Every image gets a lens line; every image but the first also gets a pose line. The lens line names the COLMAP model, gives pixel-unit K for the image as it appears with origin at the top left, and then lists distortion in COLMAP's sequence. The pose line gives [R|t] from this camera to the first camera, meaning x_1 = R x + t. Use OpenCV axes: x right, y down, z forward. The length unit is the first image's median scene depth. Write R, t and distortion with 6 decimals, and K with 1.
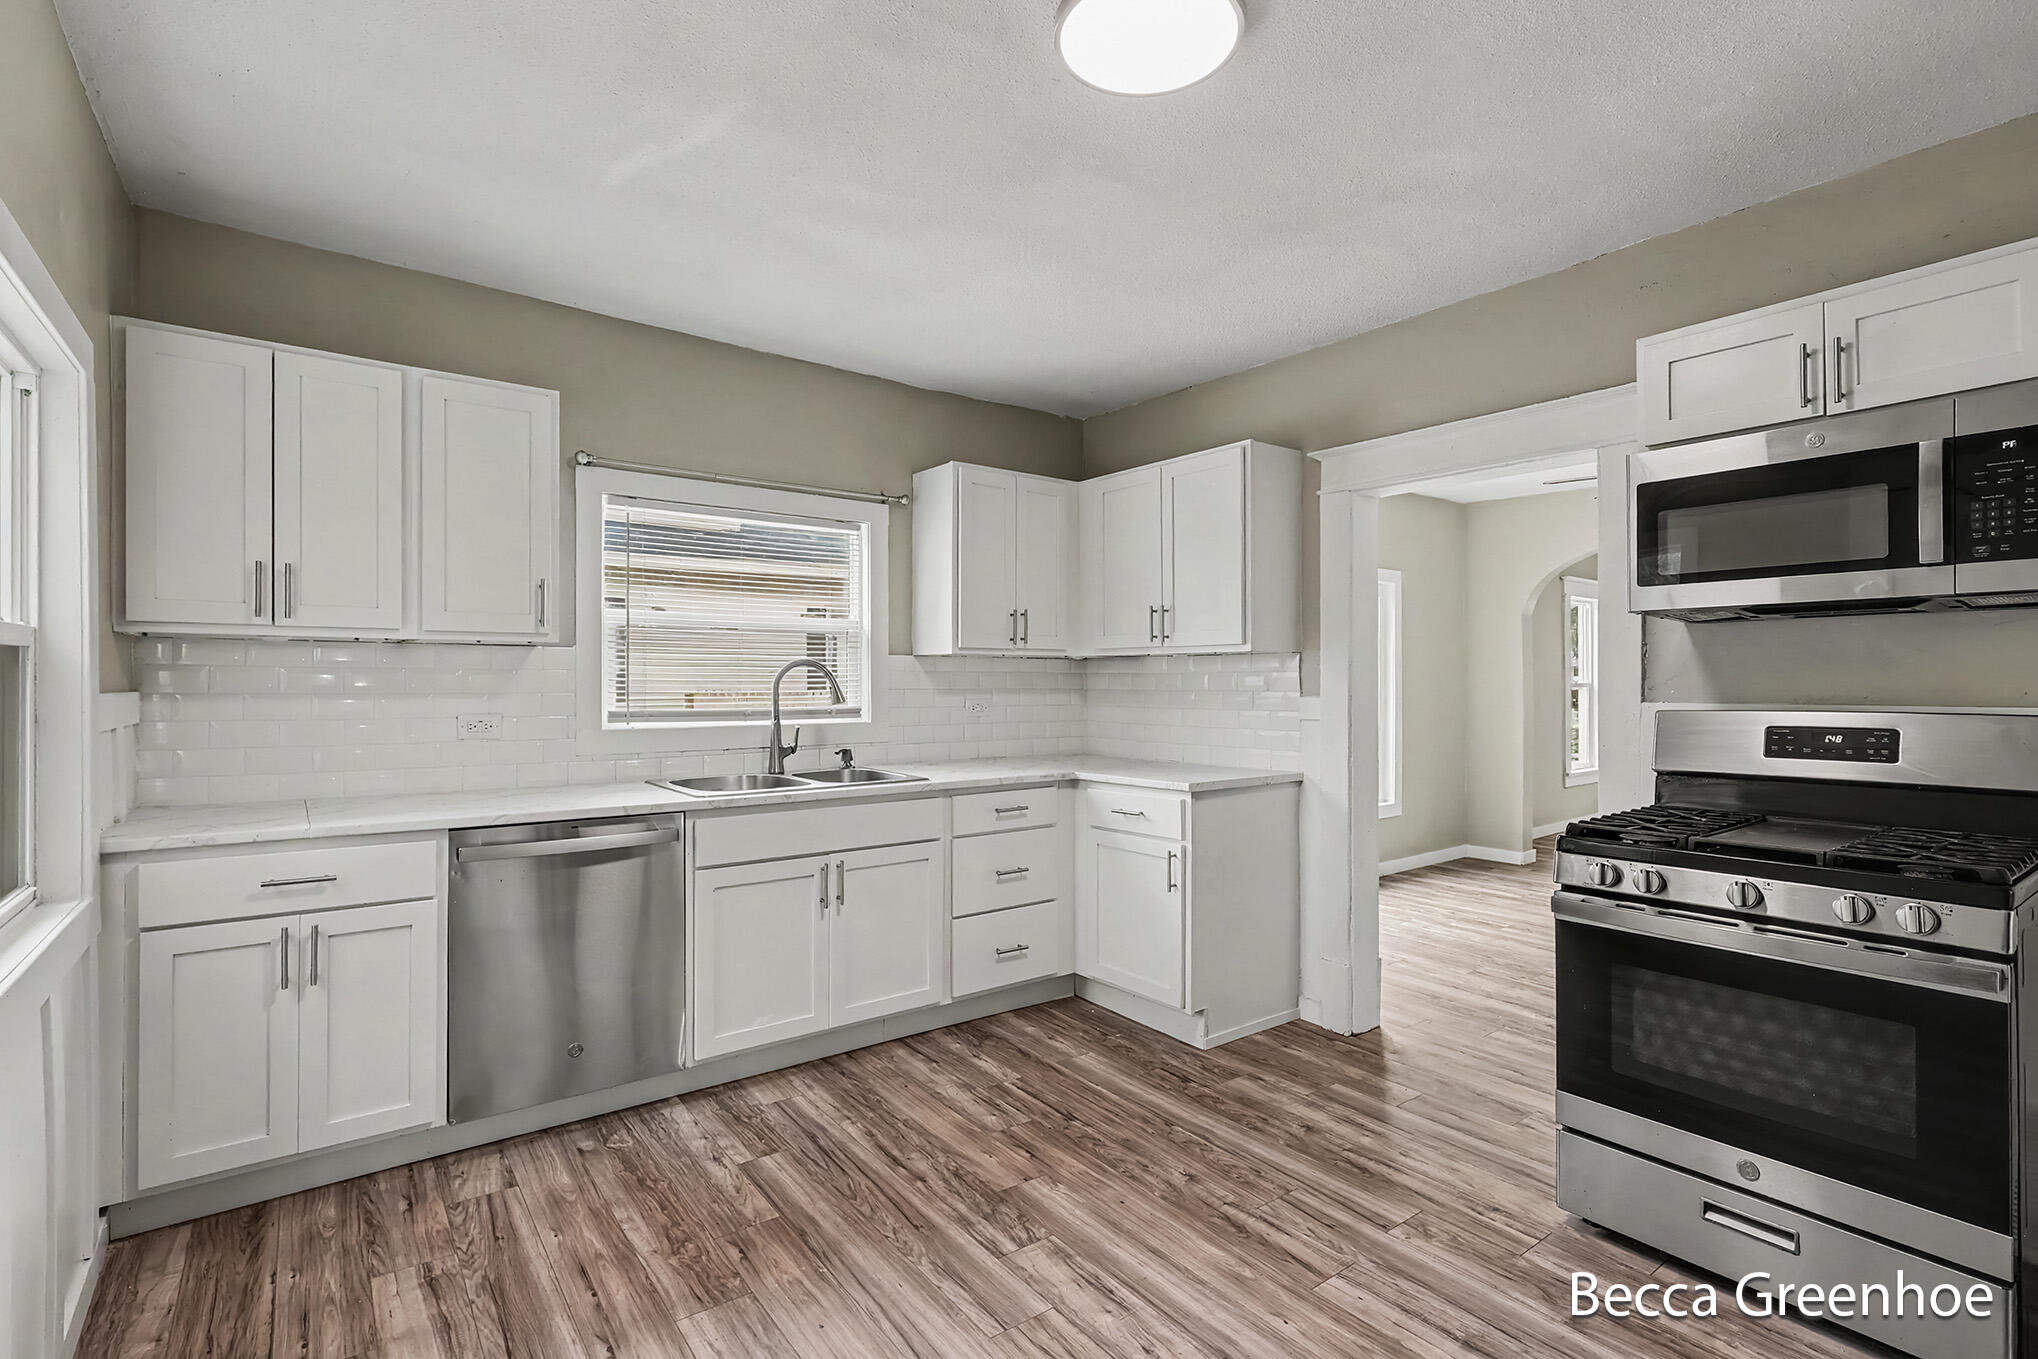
lens RADIAL K [[947.6, 0, 1019.0], [0, 947.6, 679.5], [0, 0, 1]] dist [-0.004357, 0.000454]
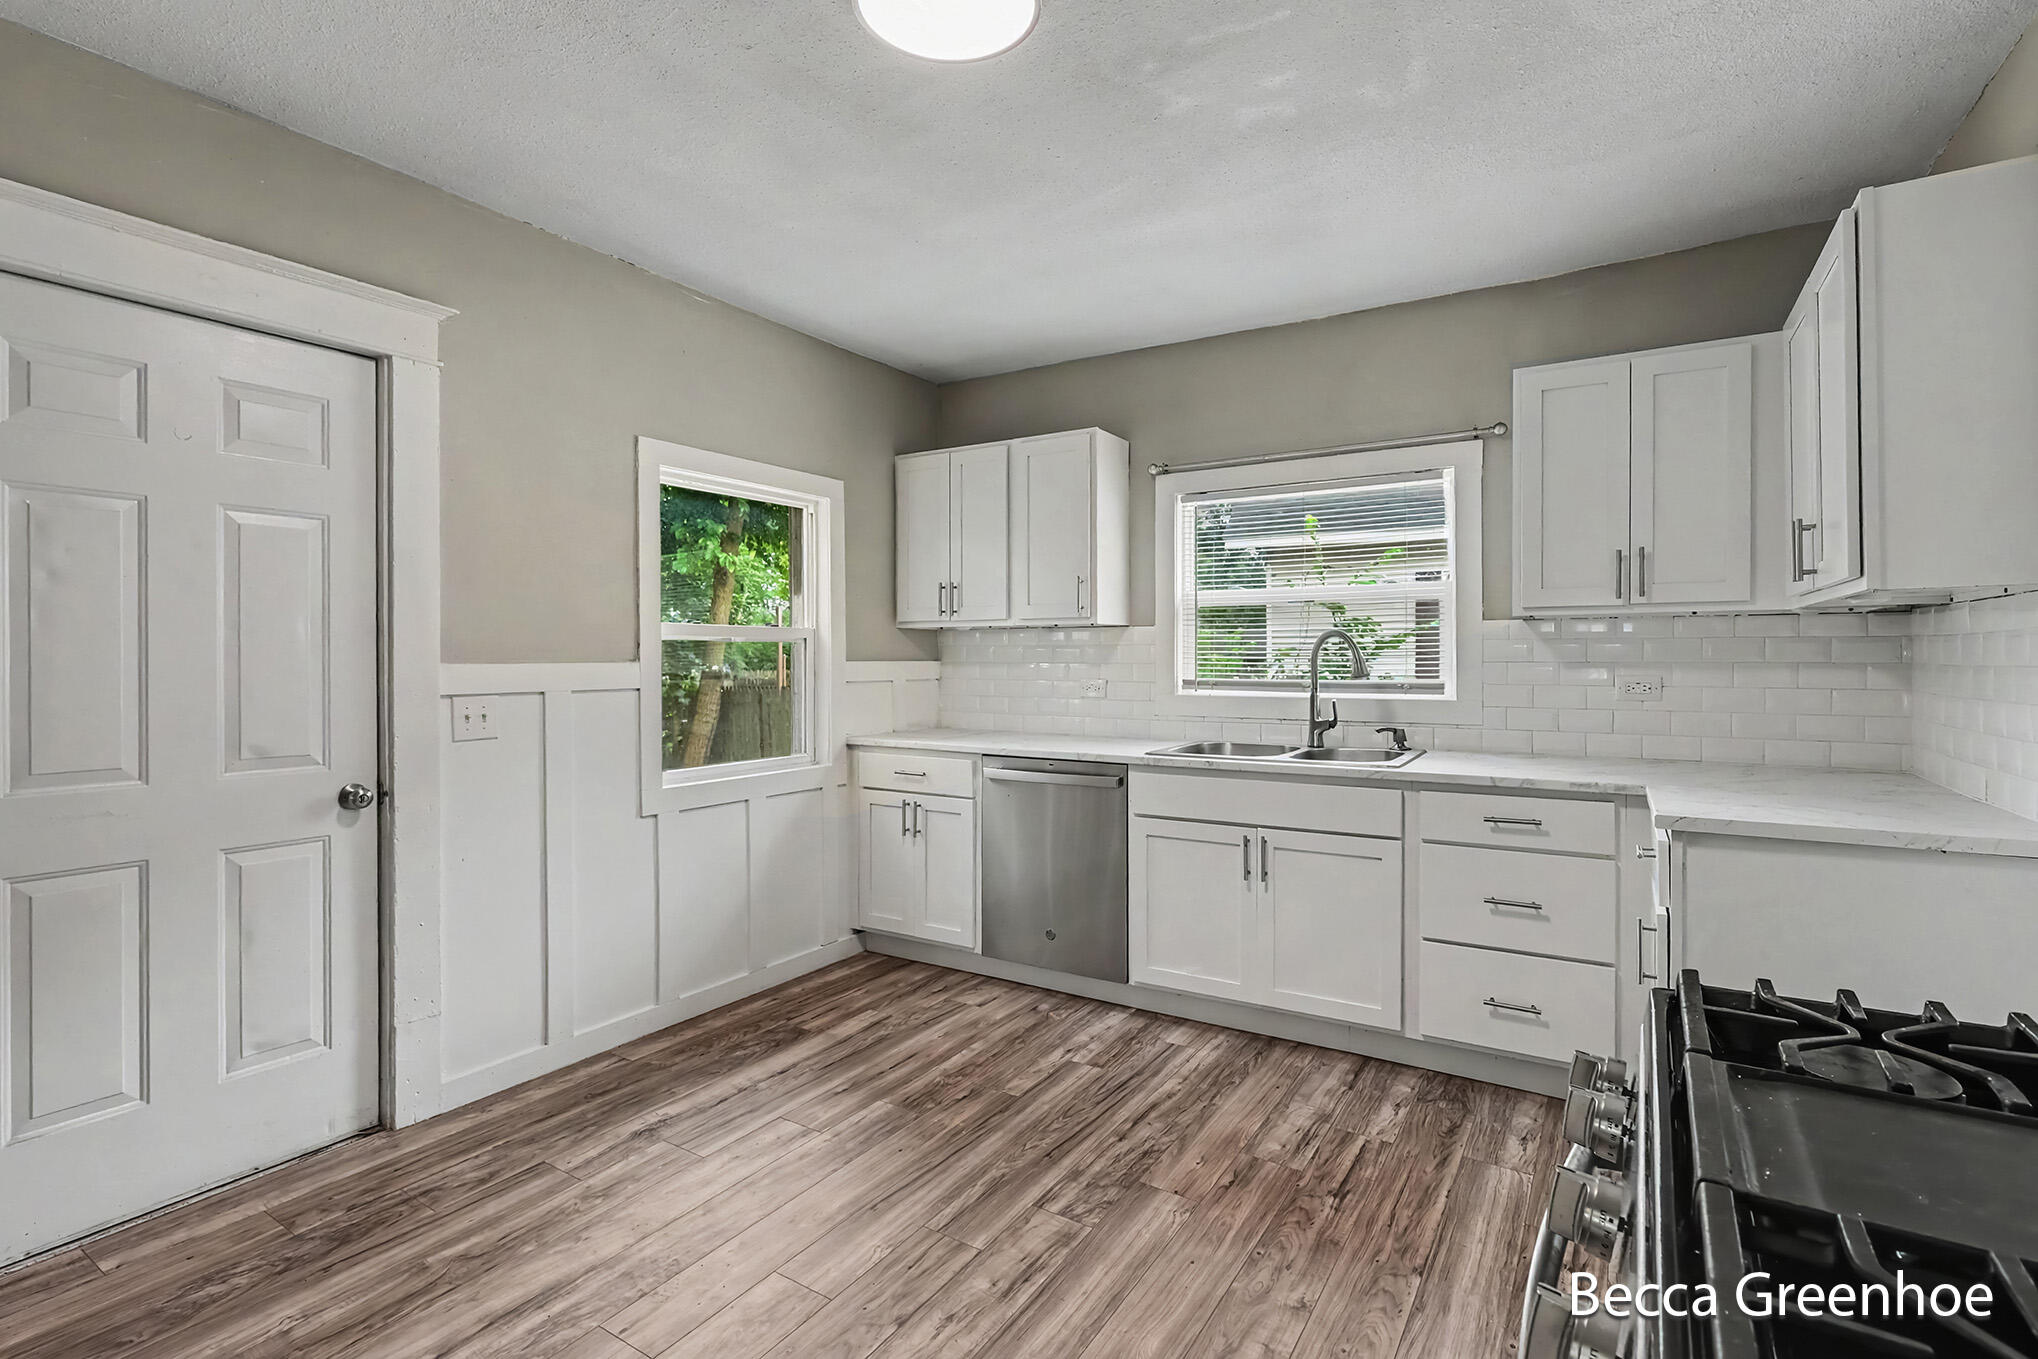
lens RADIAL K [[956.7, 0, 1011.8], [0, 956.7, 660.8], [0, 0, 1]] dist [-0.004969, -0.000217]
pose [[0.353351, 0.000845, -0.935490, 0.709278], [0.004540, 0.999986, 0.002618, 0.007575], [0.935480, -0.005172, 0.353342, 0.454806]]
